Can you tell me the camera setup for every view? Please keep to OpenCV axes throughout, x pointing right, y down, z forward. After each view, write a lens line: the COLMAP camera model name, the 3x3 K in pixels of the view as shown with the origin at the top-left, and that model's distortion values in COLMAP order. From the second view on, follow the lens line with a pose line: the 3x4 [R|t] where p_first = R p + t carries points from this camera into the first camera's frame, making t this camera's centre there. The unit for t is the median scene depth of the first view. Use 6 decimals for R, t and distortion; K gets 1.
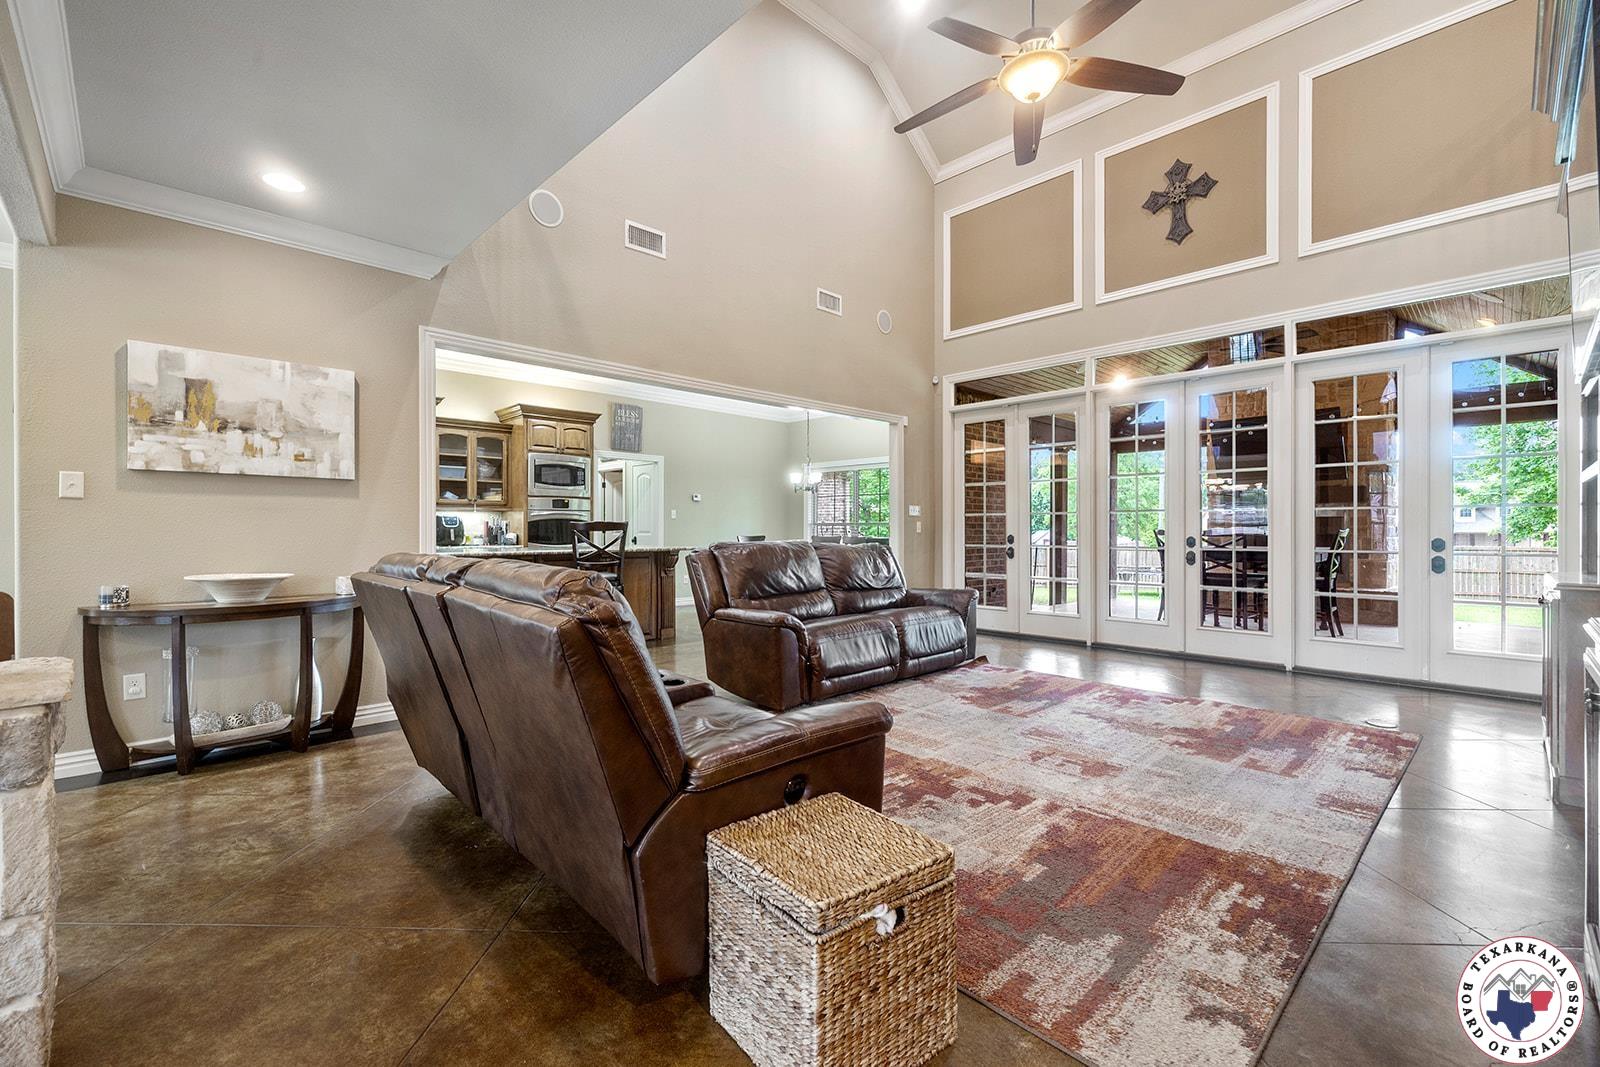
lens RADIAL K [[679.3, 0, 791.8], [0, 679.3, 526.7], [0, 0, 1]] dist [-0.000711, 0.000562]
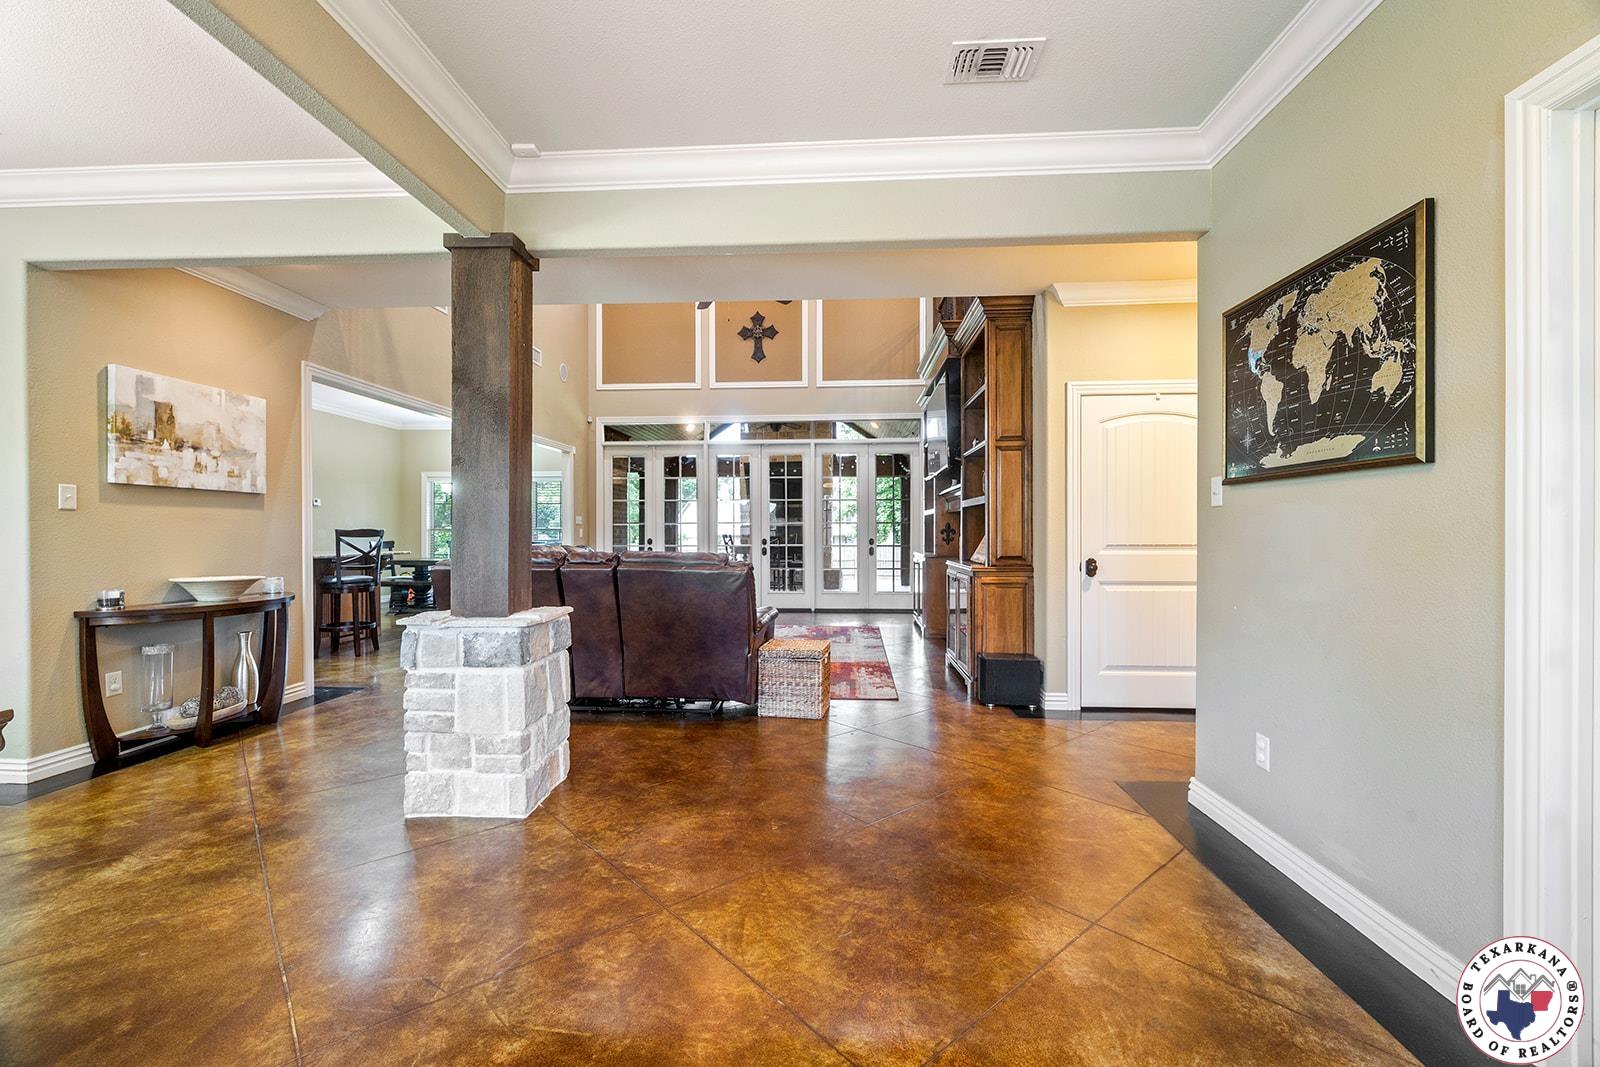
lens RADIAL K [[679.3, 0, 794.6], [0, 679.3, 535.2], [0, 0, 1]] dist [-0.000711, 0.000562]
pose [[0.736932, -0.003729, 0.675957, -0.824905], [-0.001635, 0.999972, 0.007298, -0.010161], [-0.675965, -0.006483, 0.736905, -0.486565]]
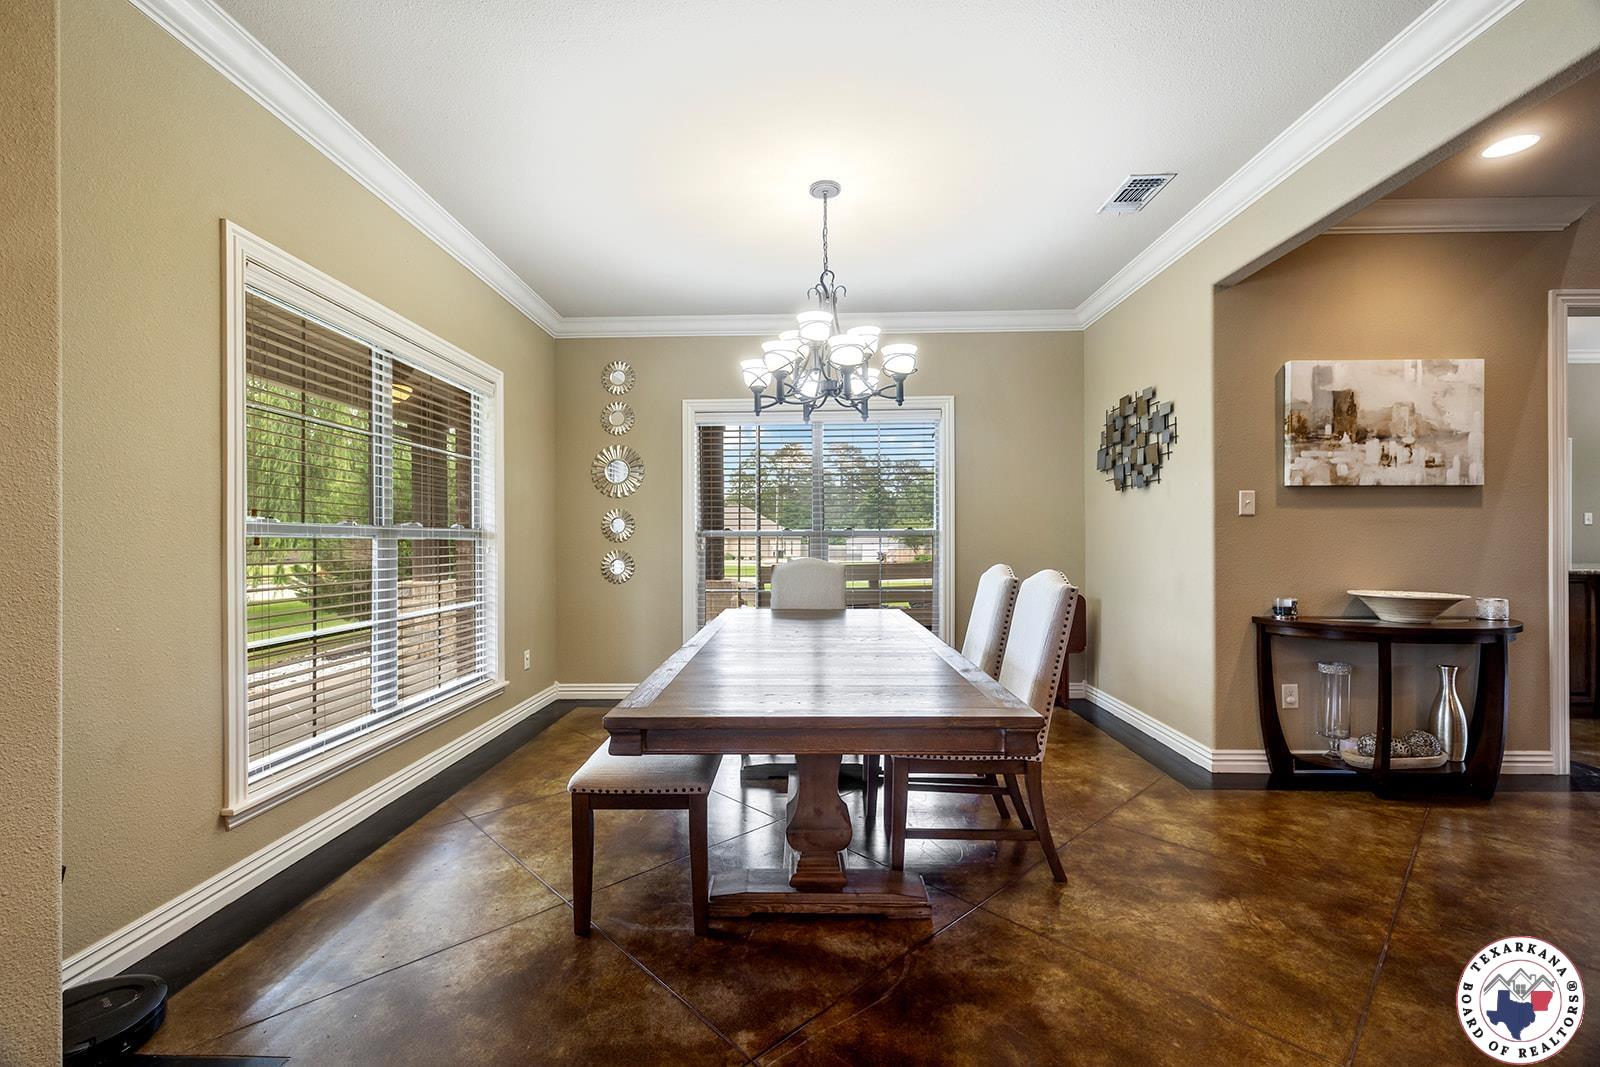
lens RADIAL K [[679.3, 0, 788.2], [0, 679.3, 541.2], [0, 0, 1]] dist [-0.000711, 0.000562]
pose [[0.703811, -0.001530, -0.710386, -0.707512], [0.006703, 0.999967, 0.004488, -0.009416], [0.710356, -0.007921, 0.703798, -0.245563]]
